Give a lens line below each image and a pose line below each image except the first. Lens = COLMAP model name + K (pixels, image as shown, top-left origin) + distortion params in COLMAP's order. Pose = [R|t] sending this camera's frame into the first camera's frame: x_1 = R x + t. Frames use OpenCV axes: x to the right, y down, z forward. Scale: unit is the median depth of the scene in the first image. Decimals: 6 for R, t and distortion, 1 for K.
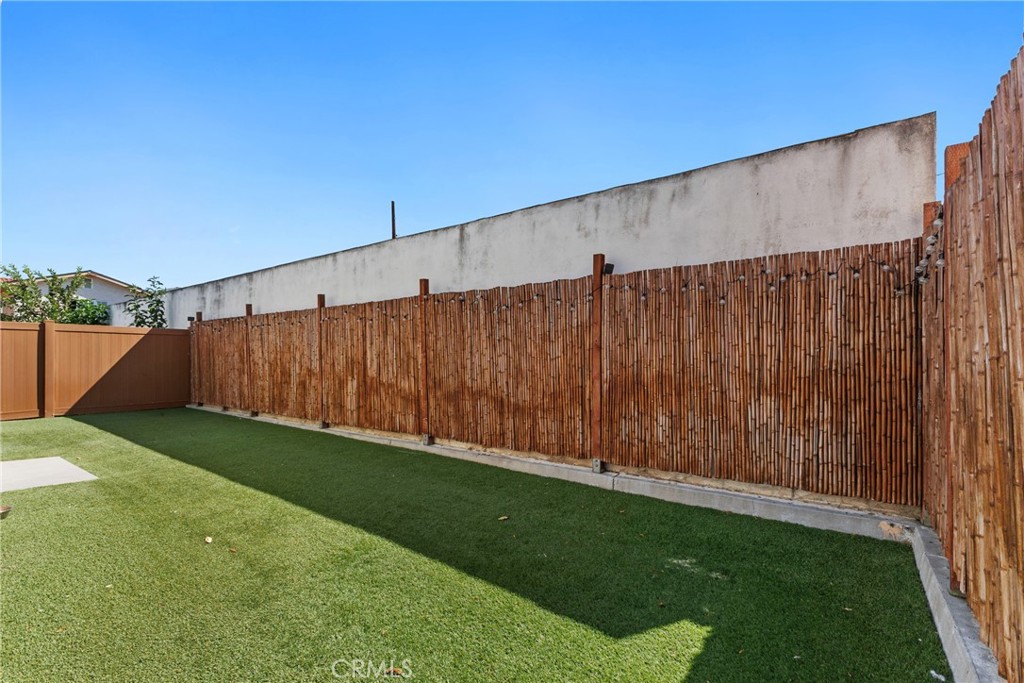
lens RADIAL K [[439.3, 0, 513.1], [0, 439.3, 345.0], [0, 0, 1]] dist [-0.000722, -0.001049]
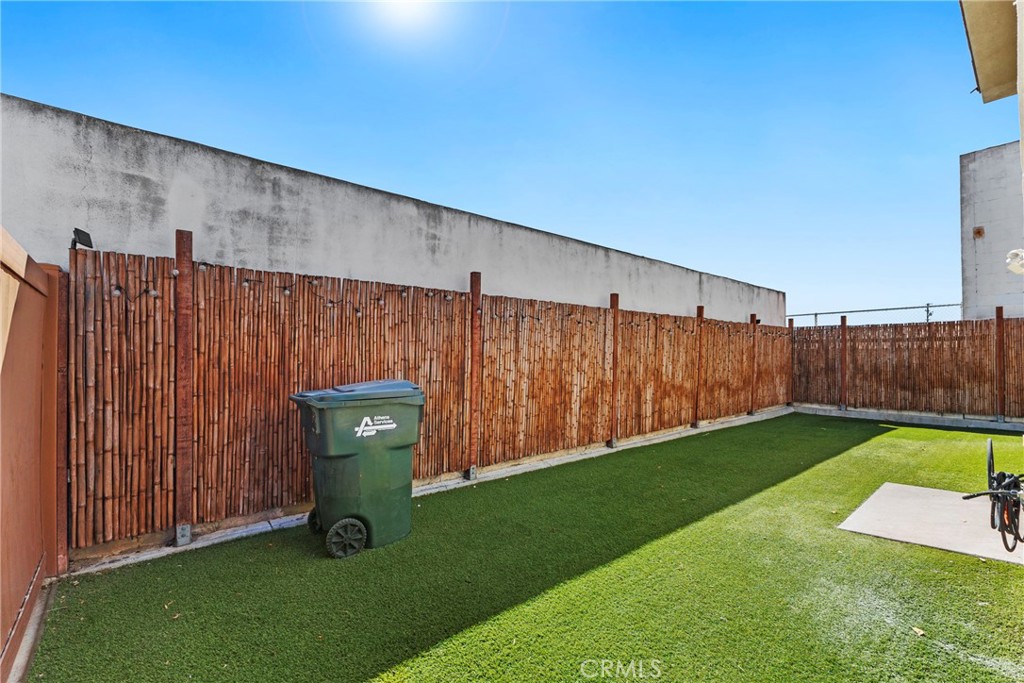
lens RADIAL K [[444.9, 0, 507.4], [0, 444.9, 357.5], [0, 0, 1]] dist [0.000438, -0.004671]
pose [[0.249181, 0.008803, 0.968417, -1.416039], [-0.006954, 0.999949, -0.007300, 0.020334], [-0.968432, -0.004915, 0.249230, 1.037648]]
